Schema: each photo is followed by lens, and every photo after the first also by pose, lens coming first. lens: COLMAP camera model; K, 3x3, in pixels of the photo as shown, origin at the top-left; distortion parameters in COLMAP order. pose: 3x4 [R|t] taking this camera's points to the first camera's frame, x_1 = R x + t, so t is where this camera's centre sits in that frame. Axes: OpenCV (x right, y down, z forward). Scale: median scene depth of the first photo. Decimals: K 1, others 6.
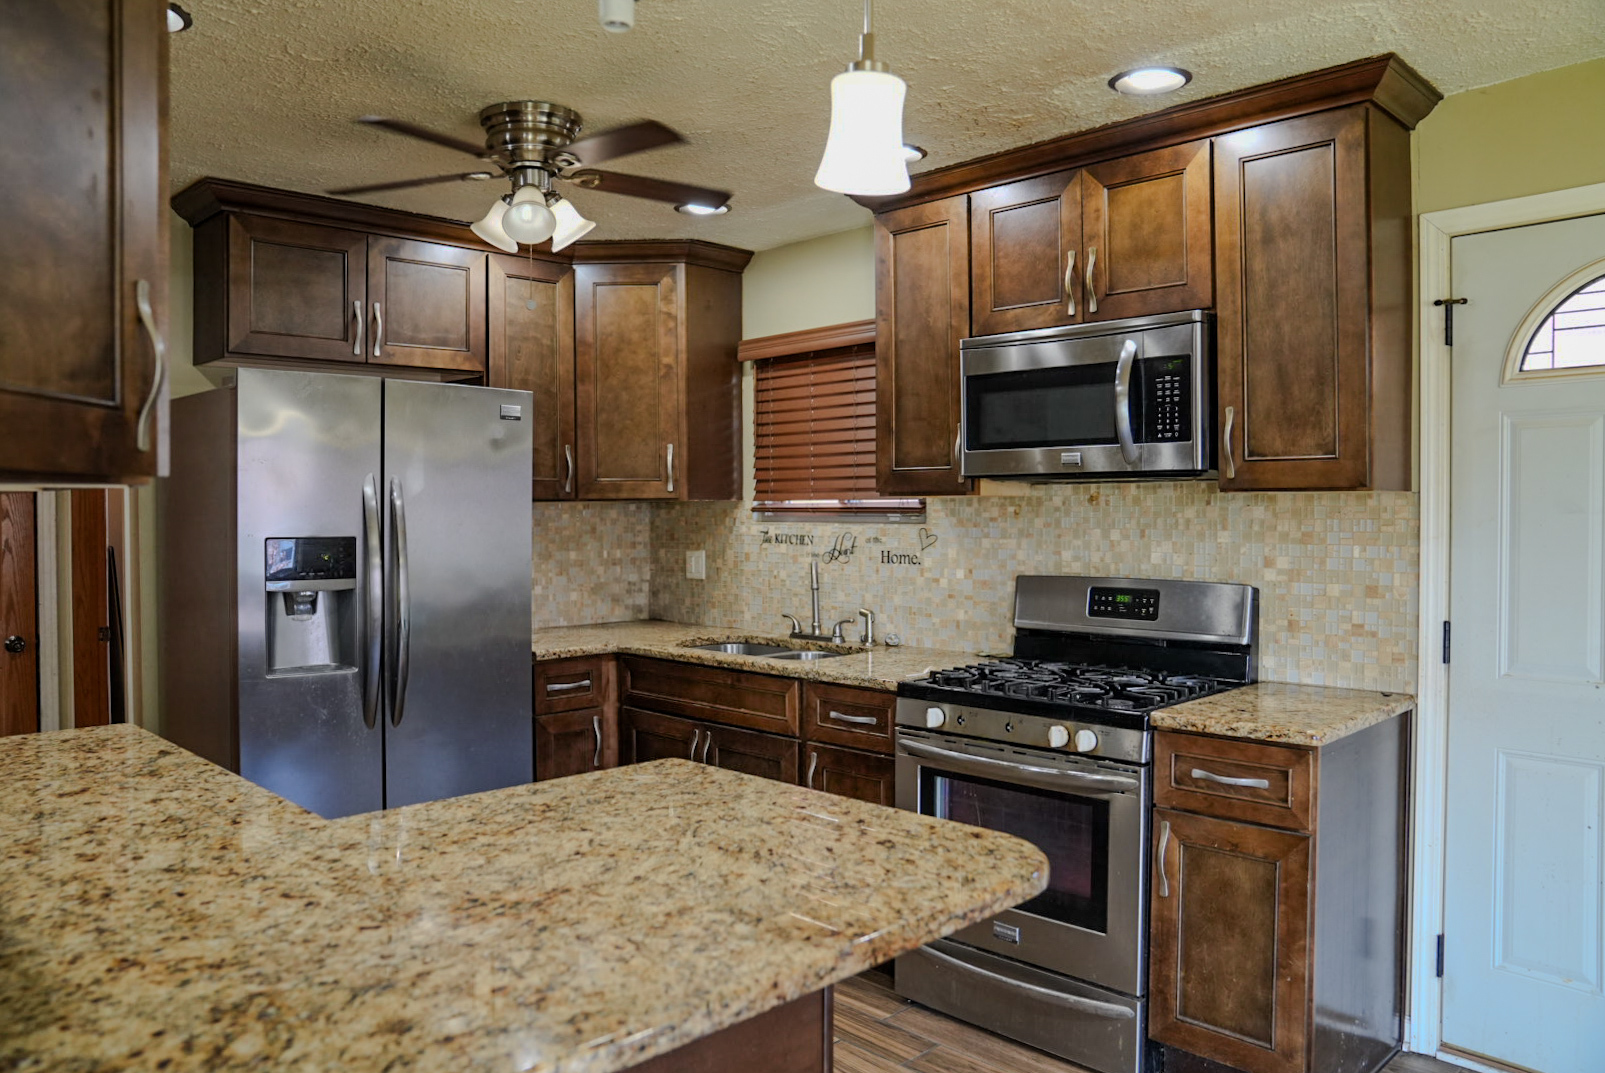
lens RADIAL K [[1147.8, 0, 784.2], [0, 1147.8, 534.2], [0, 0, 1]] dist [-0.107739, 0.076787]
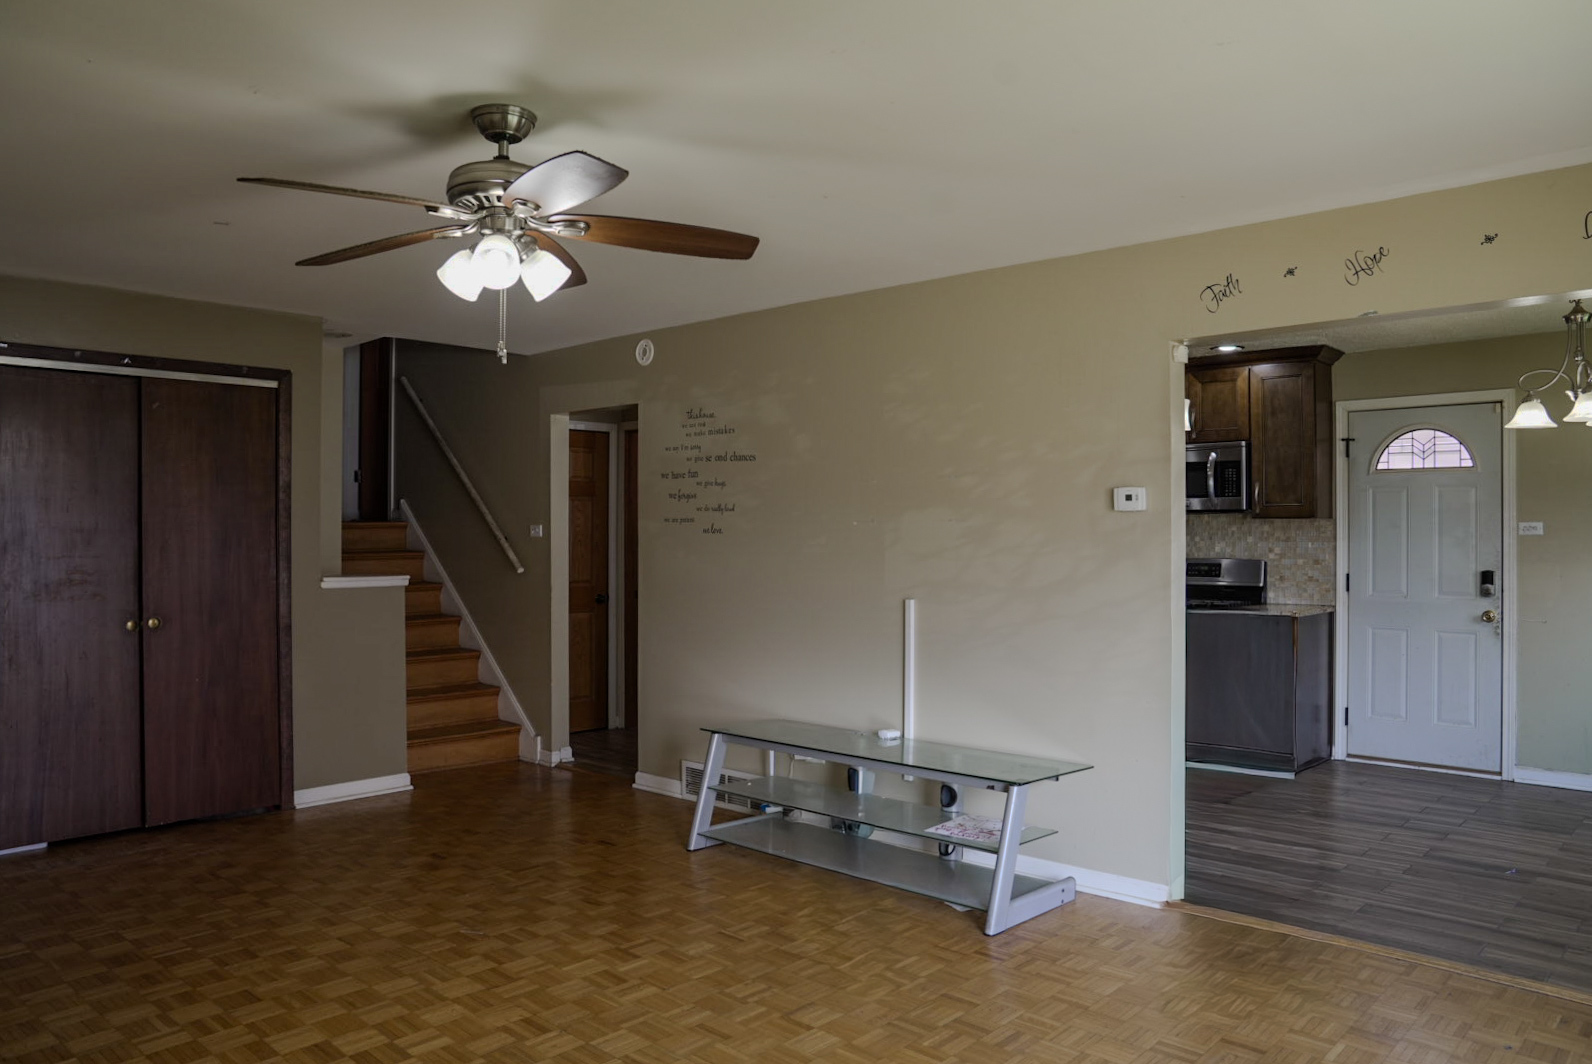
lens RADIAL K [[1138.5, 0, 791.7], [0, 1138.5, 536.0], [0, 0, 1]] dist [-0.107739, 0.076787]
pose [[0.998785, 0.002526, 0.049213, -0.621648], [-0.001597, 0.999820, -0.018895, 0.039669], [-0.049252, 0.018793, 0.998610, -1.155675]]
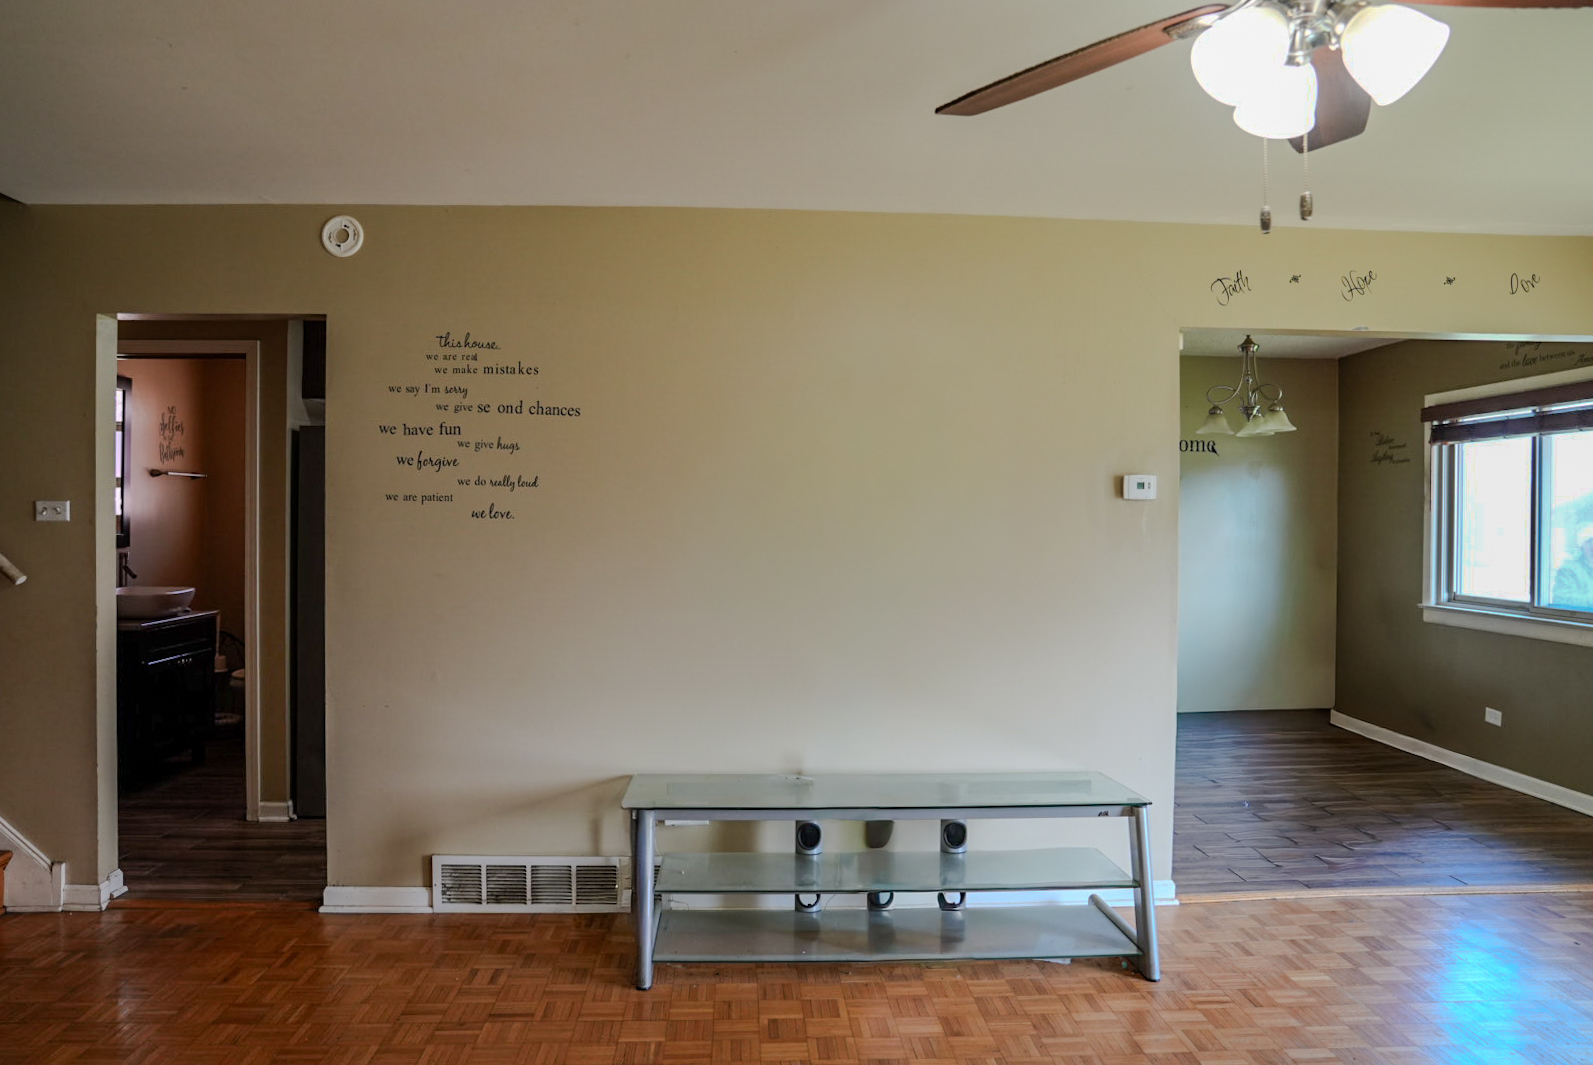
lens RADIAL K [[1121.1, 0, 805.5], [0, 1121.1, 532.0], [0, 0, 1]] dist [-0.109746, 0.073904]
pose [[0.661006, -0.002792, 0.750375, -1.330062], [0.006450, 0.999977, -0.001961, 0.021309], [-0.750353, 0.006136, 0.661009, -0.409756]]
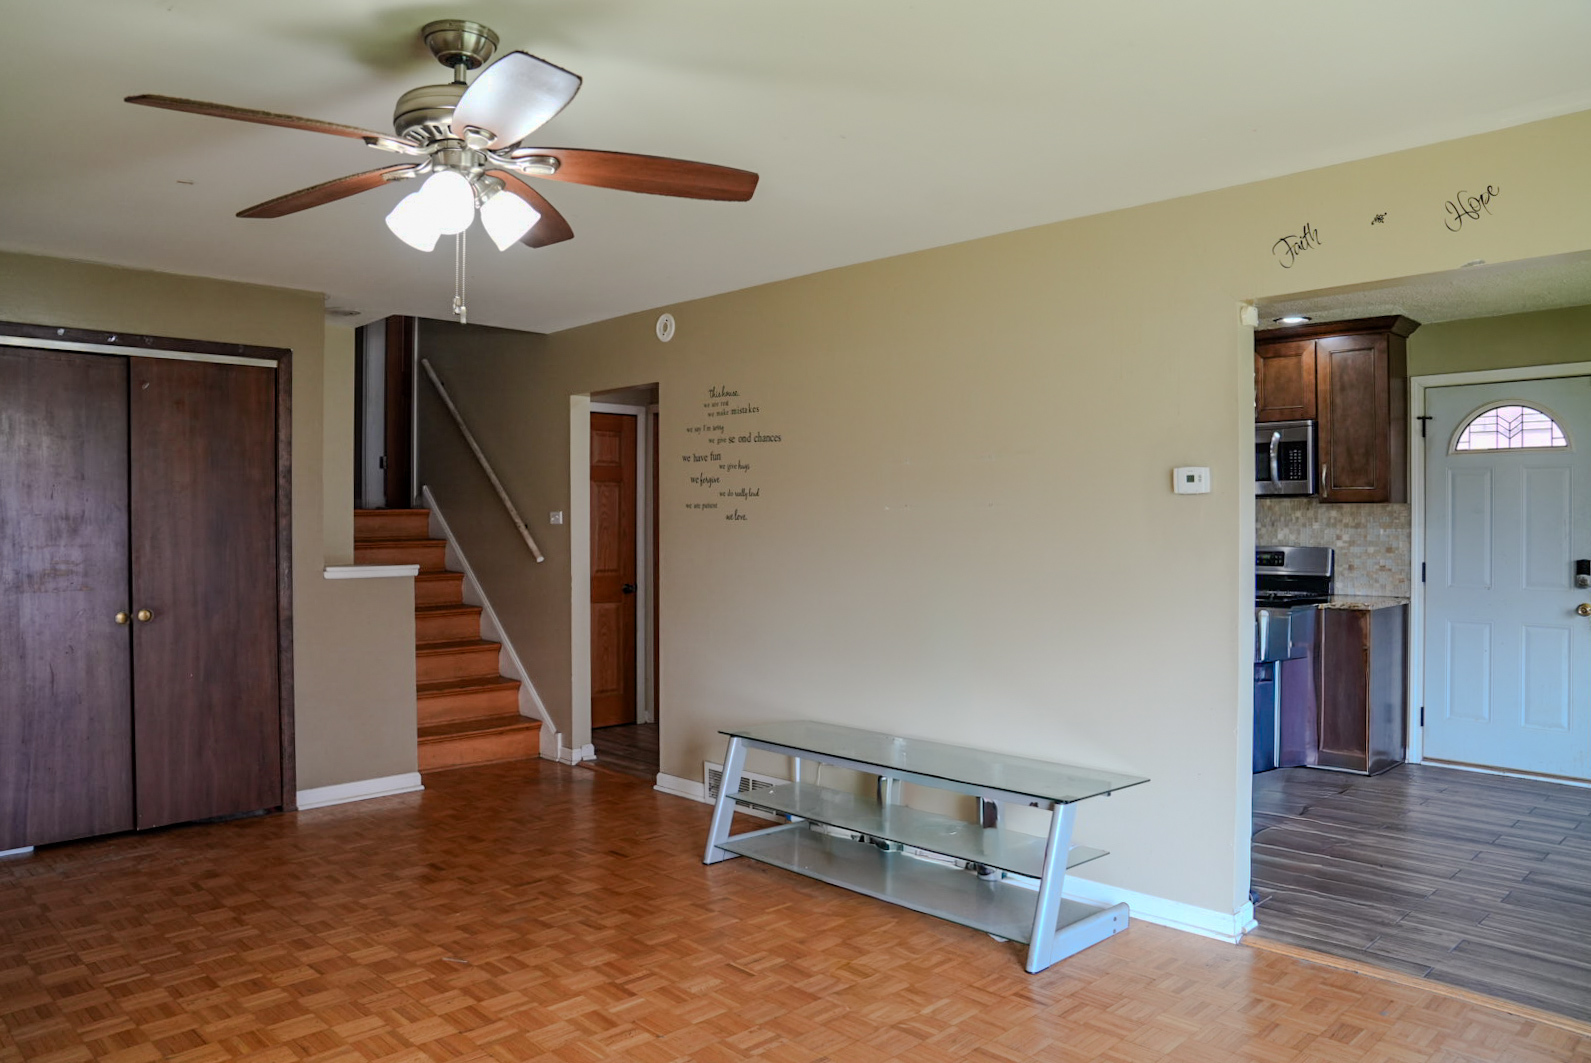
lens RADIAL K [[1119.6, 0, 790.2], [0, 1119.6, 531.4], [0, 0, 1]] dist [-0.109746, 0.073904]
pose [[0.999997, 0.000948, 0.002468, -0.582496], [-0.000919, 0.999930, -0.011760, 0.038023], [-0.002479, 0.011758, 0.999928, -1.007052]]
